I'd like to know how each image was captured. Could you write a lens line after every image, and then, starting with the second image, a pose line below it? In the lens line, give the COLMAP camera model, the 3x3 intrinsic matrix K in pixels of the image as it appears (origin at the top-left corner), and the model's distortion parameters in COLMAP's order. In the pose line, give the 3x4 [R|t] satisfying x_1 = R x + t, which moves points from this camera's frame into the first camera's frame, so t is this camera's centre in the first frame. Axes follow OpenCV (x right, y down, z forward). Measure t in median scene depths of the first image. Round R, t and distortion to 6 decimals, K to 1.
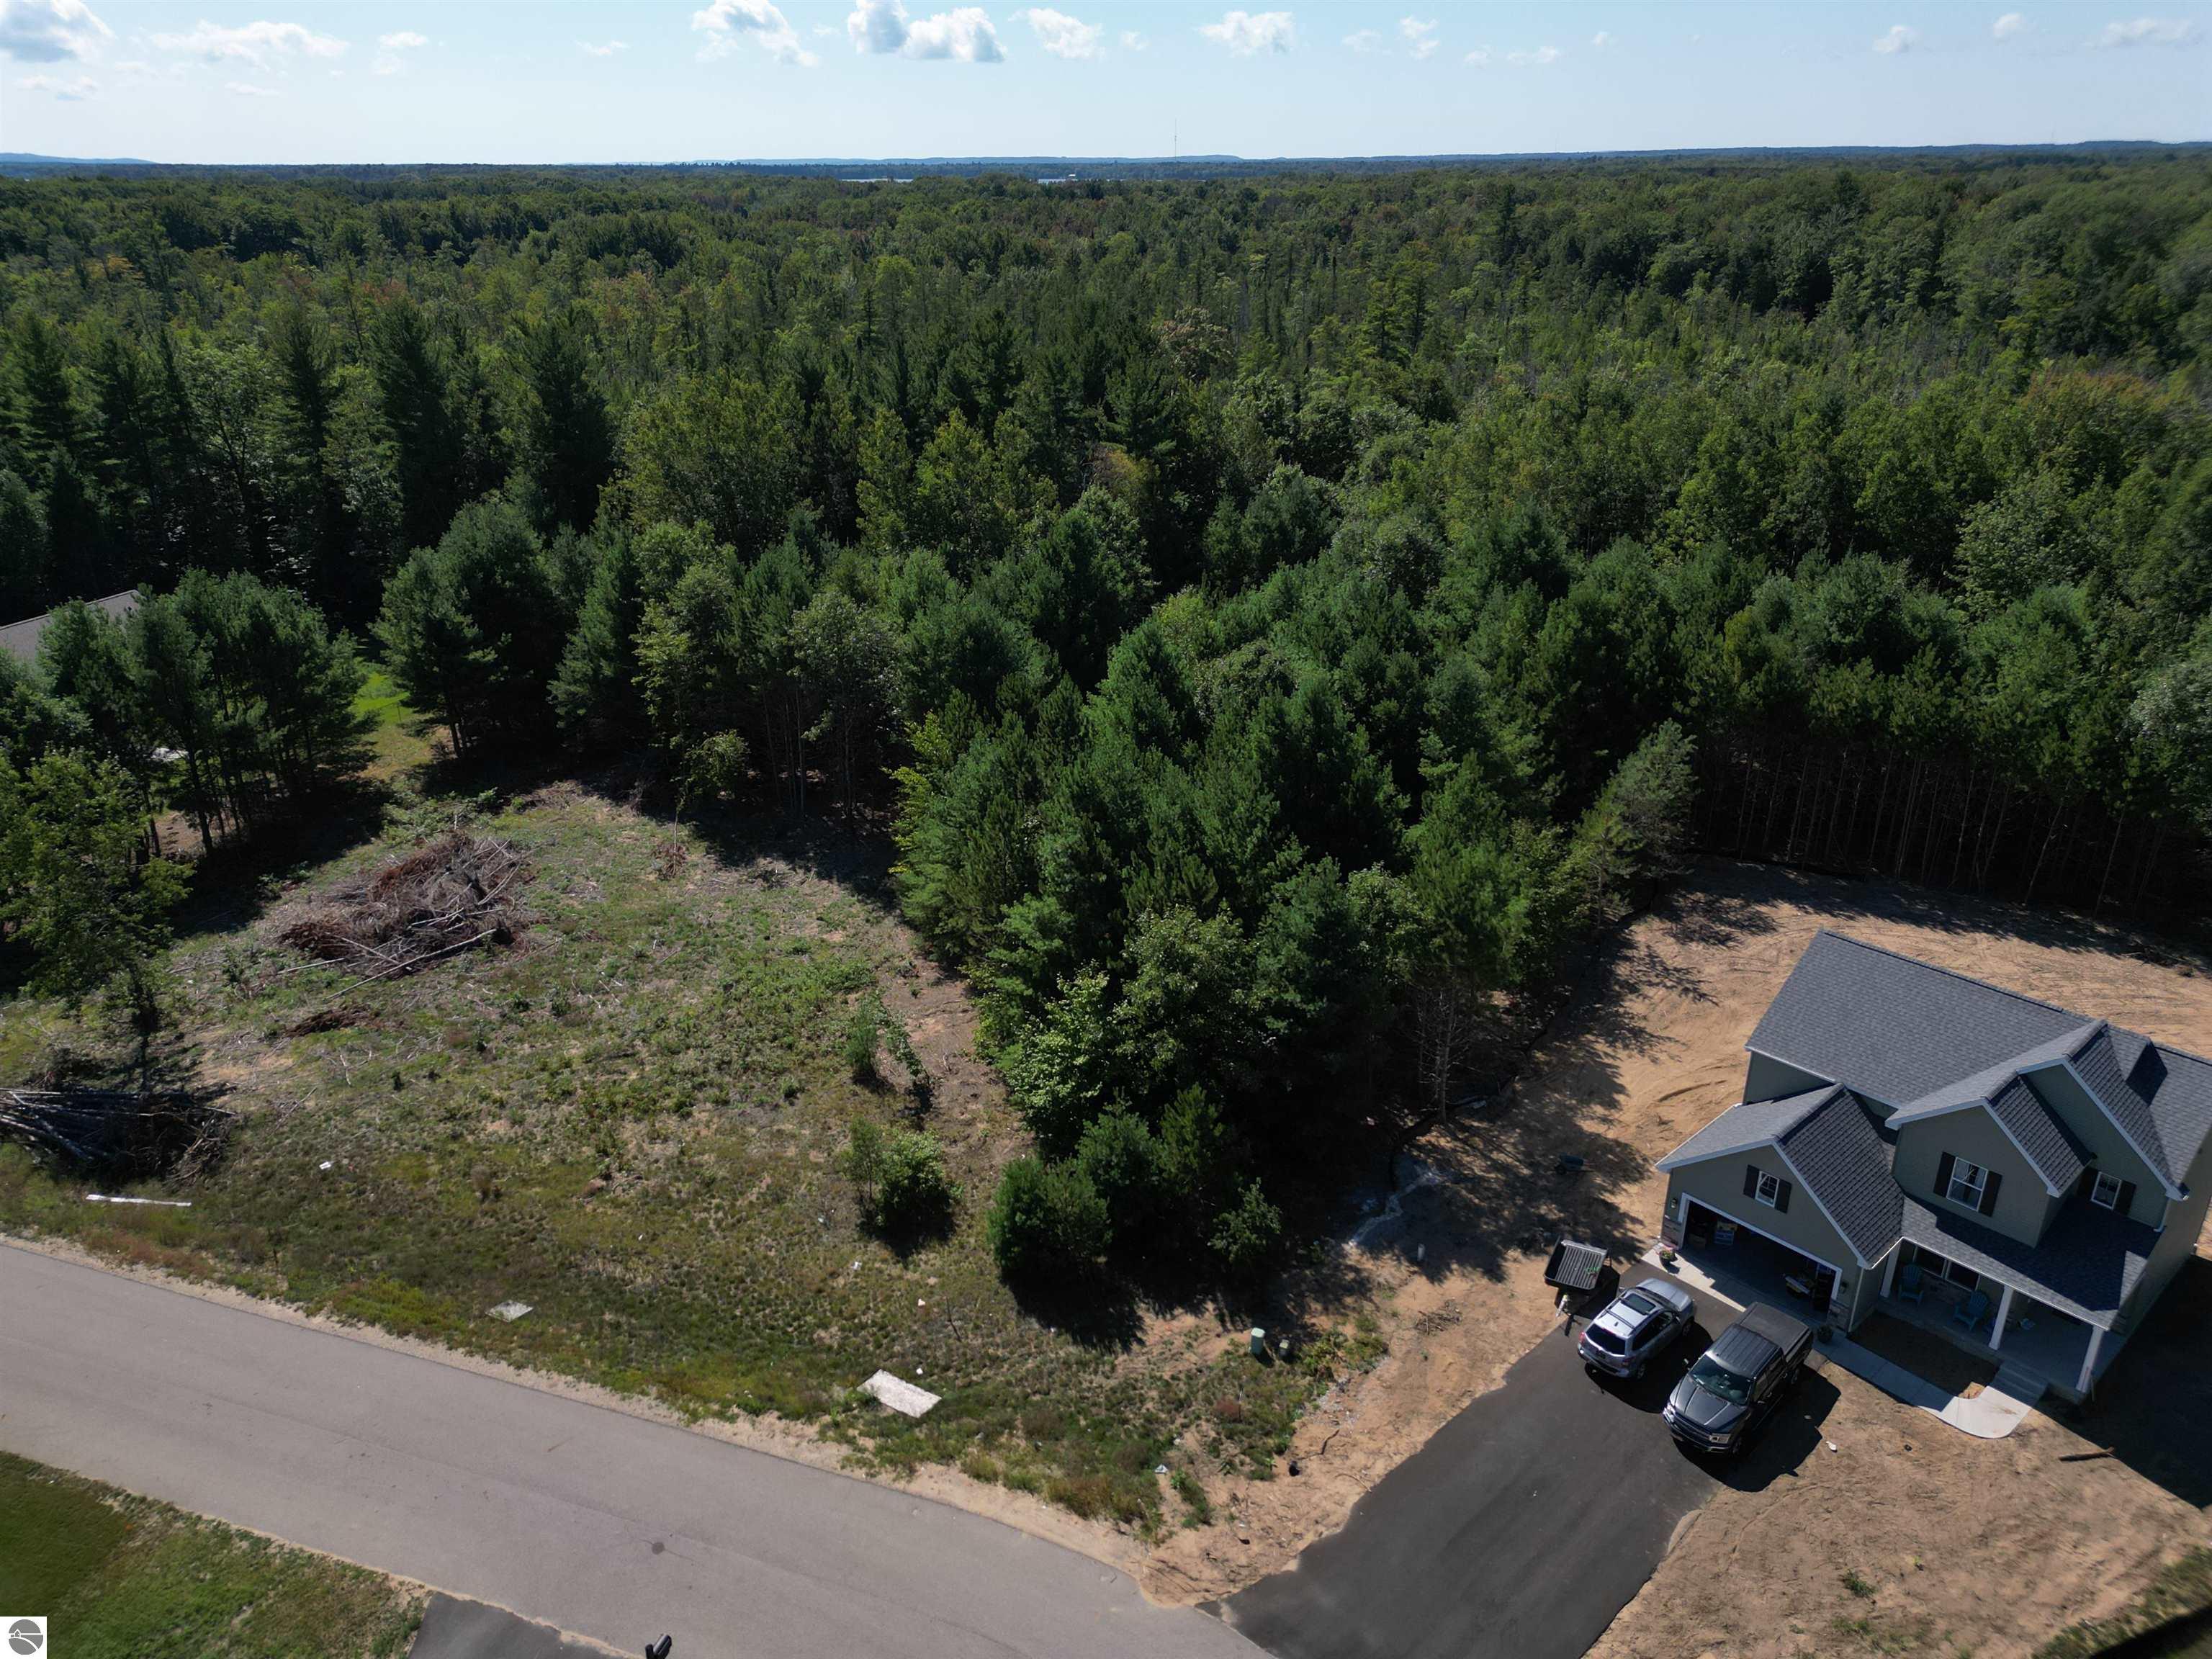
lens RADIAL K [[1545.0, 0, 1106.3], [0, 1545.0, 825.6], [0, 0, 1]] dist [0.067298, -0.049913]
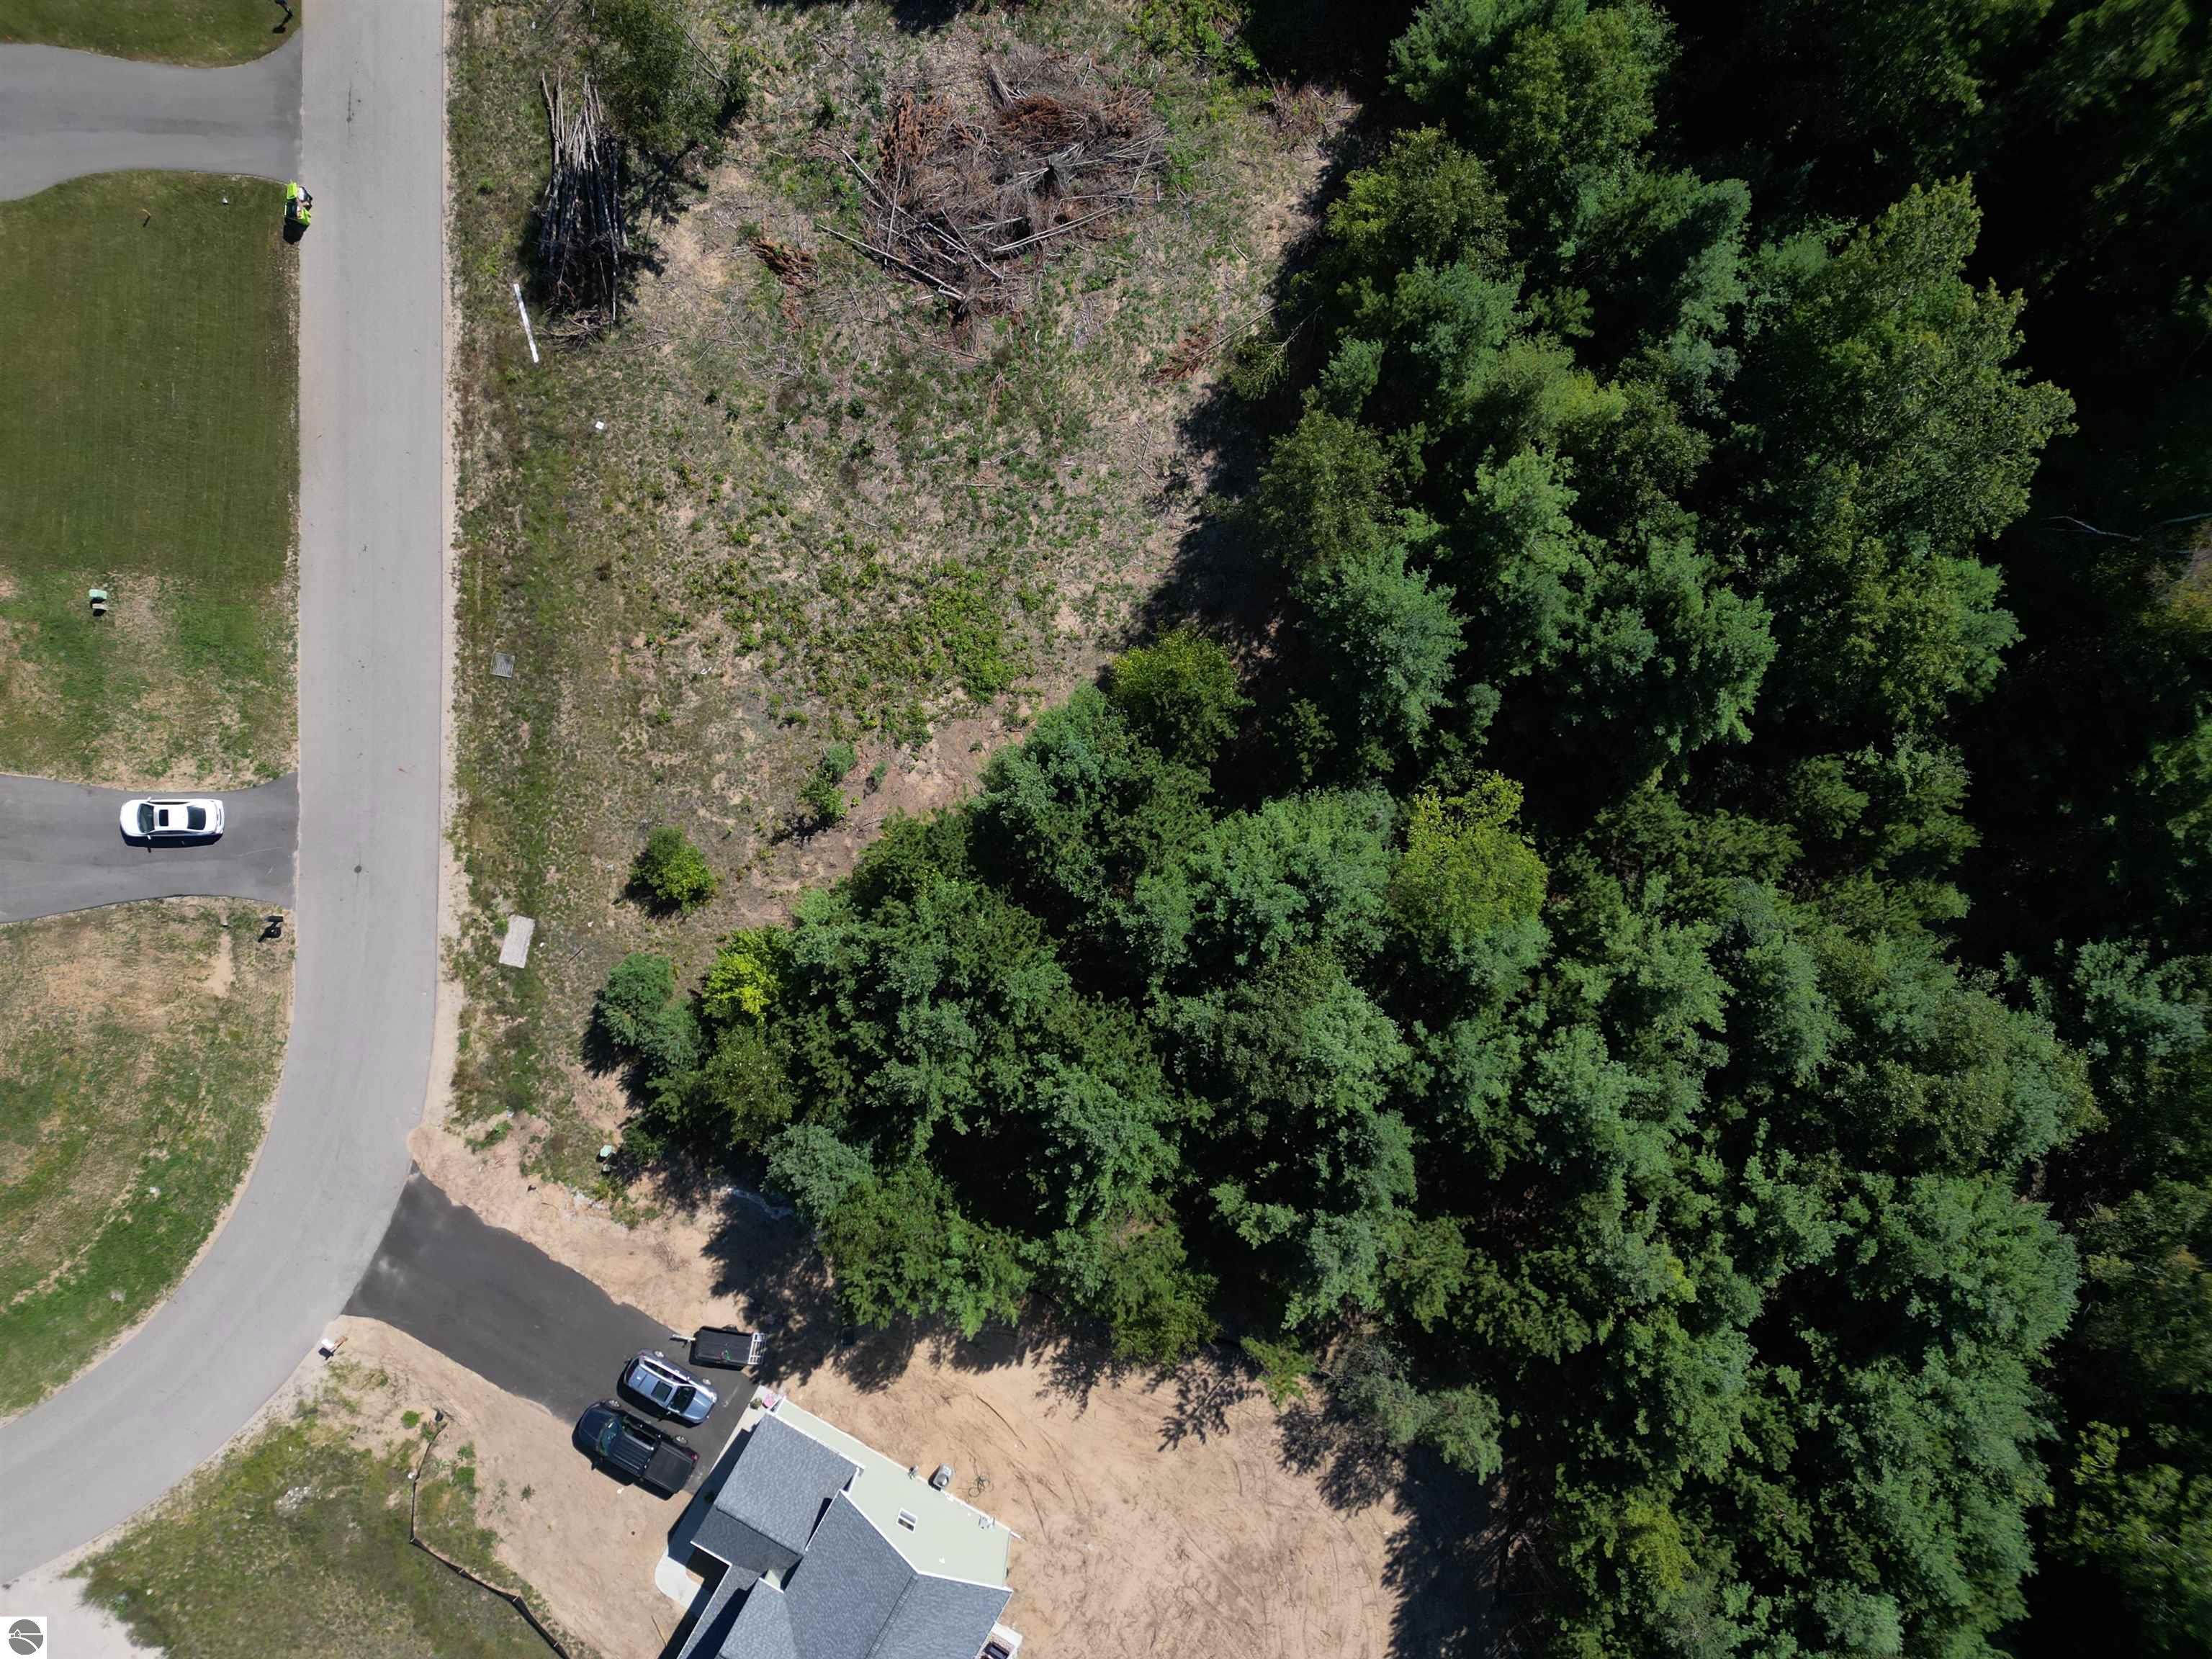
lens RADIAL K [[1545.0, 0, 1092.6], [0, 1545.0, 833.2], [0, 0, 1]] dist [0.067298, -0.049913]
pose [[0.303279, 0.952826, 0.012033, -0.071357], [-0.372527, 0.106931, 0.921840, -1.219681], [0.877066, -0.284057, 0.387384, 0.840479]]
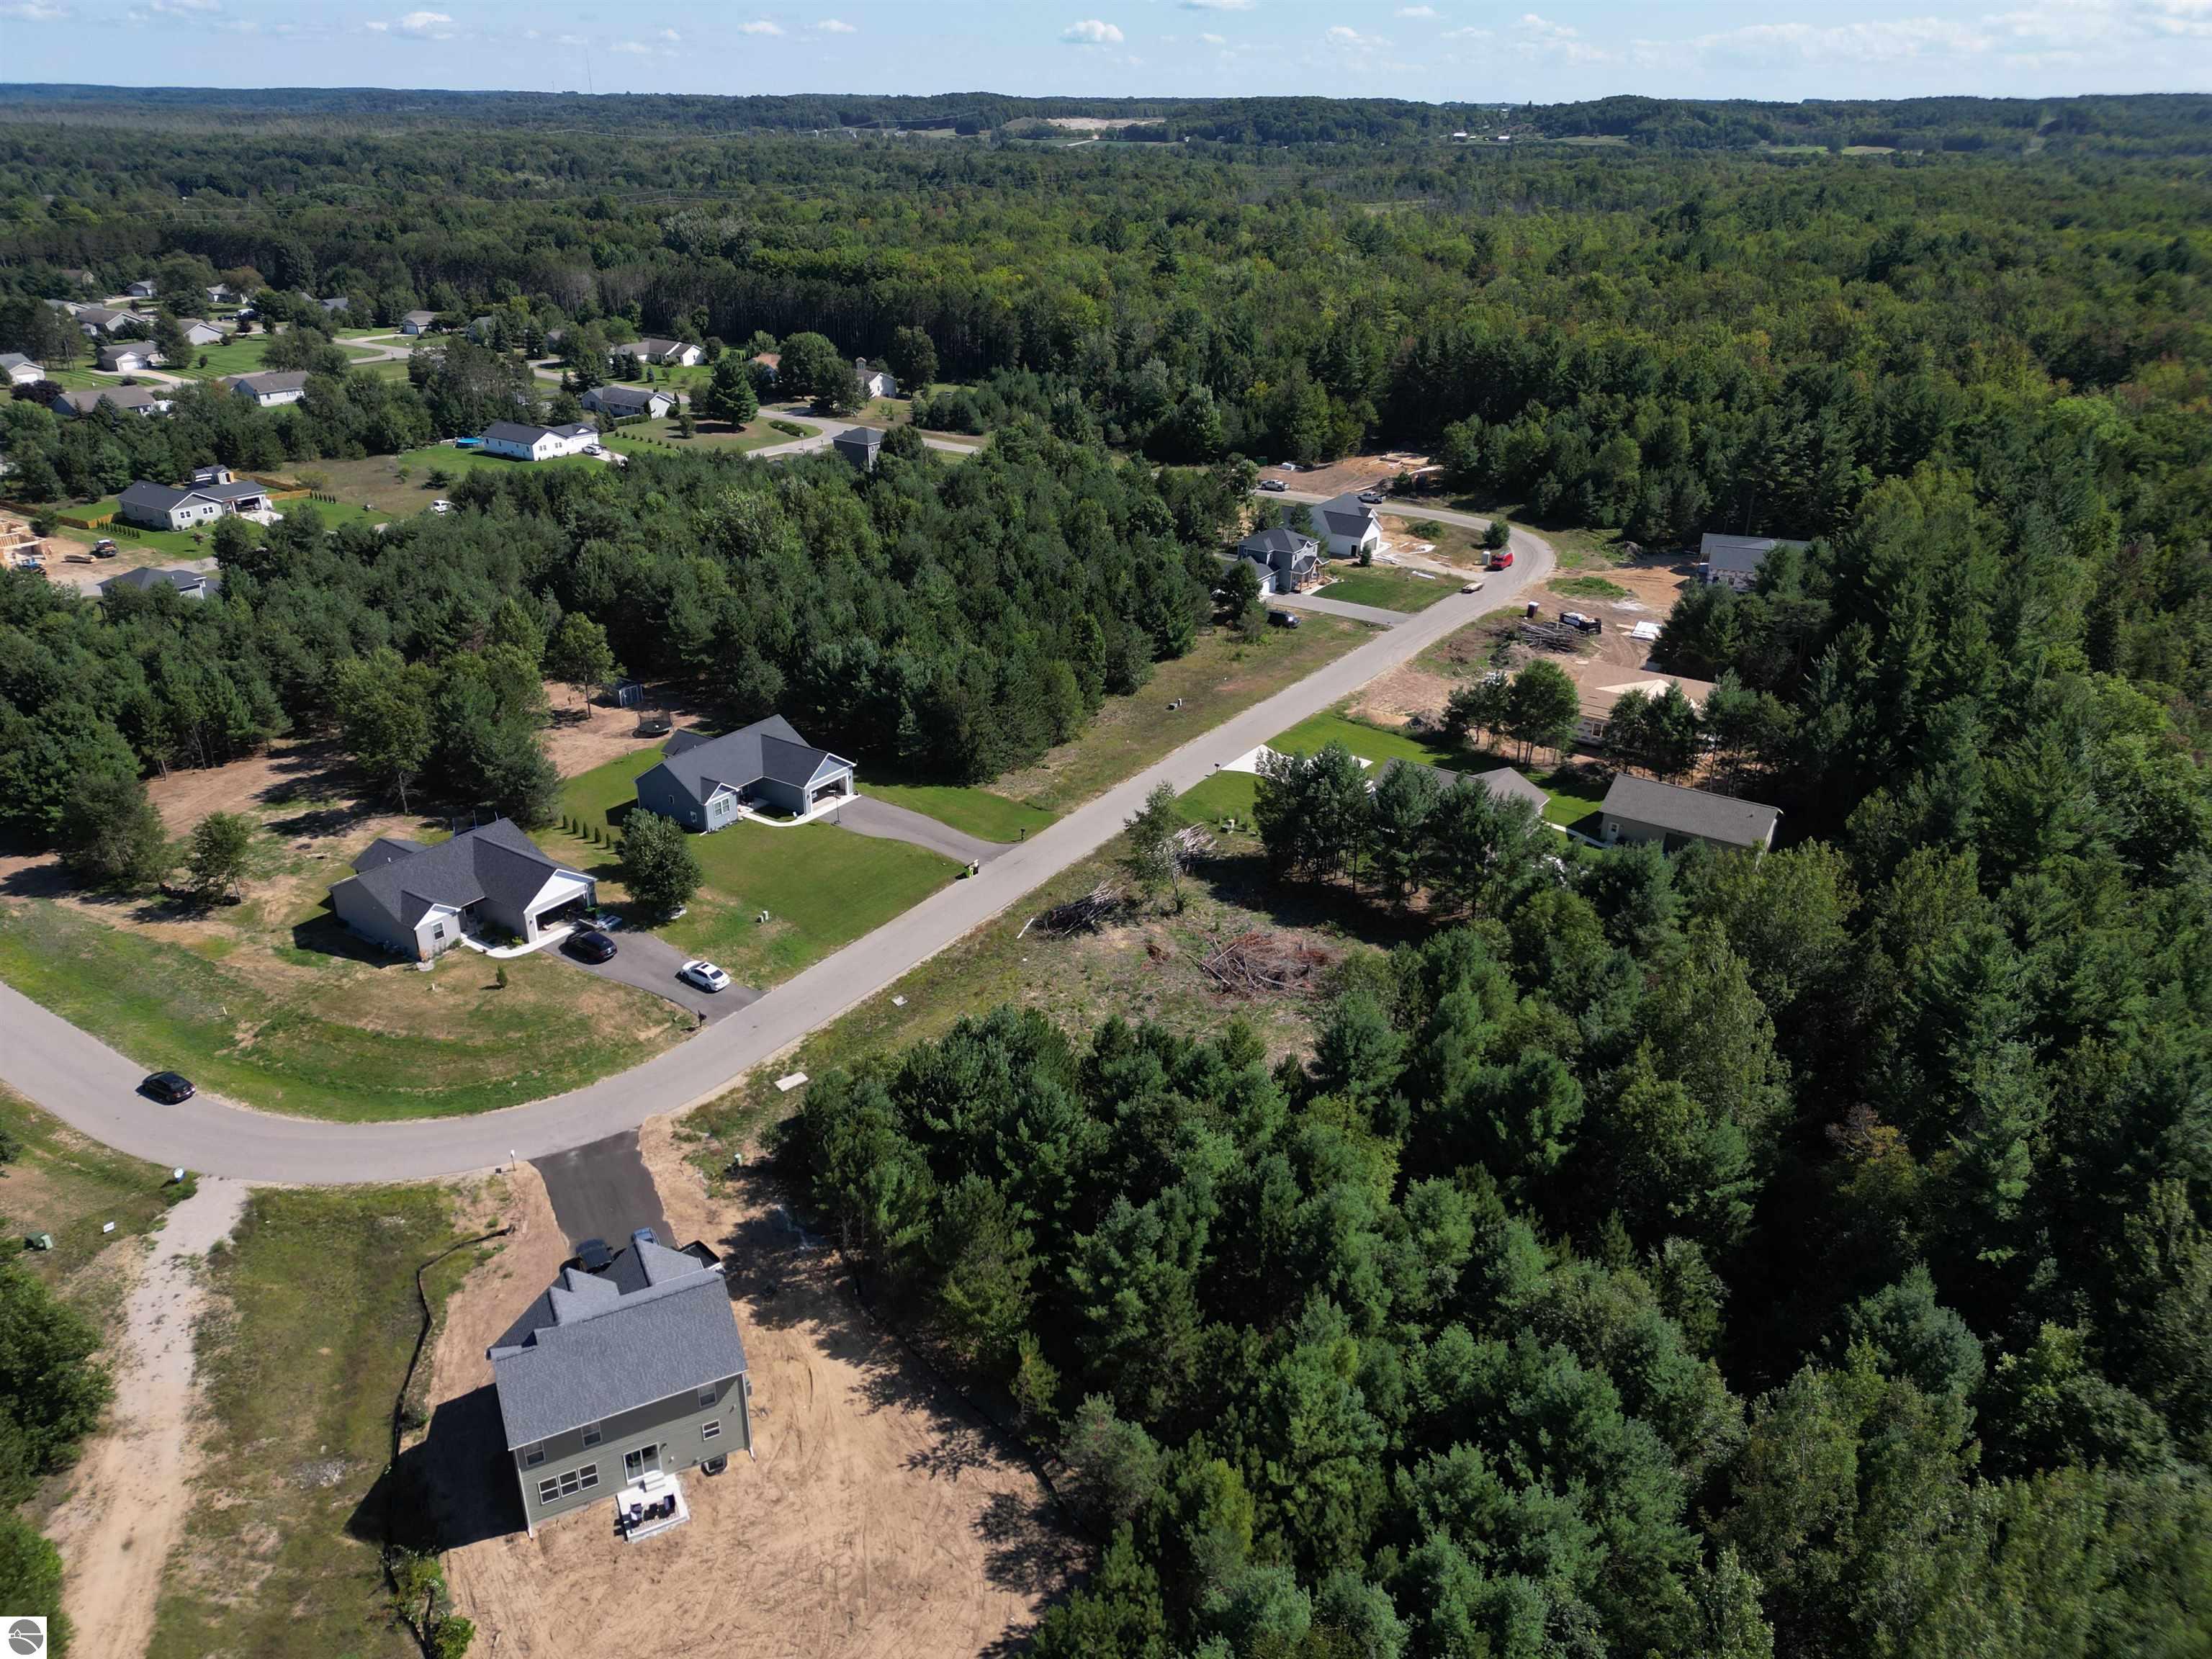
lens RADIAL K [[1545.0, 0, 1092.1], [0, 1545.0, 842.0], [0, 0, 1]] dist [0.067298, -0.049913]
pose [[-0.274276, 0.415447, -0.867281, 1.605035], [-0.382842, 0.780144, 0.494780, -1.256038], [0.882159, 0.467738, -0.054925, 1.257654]]
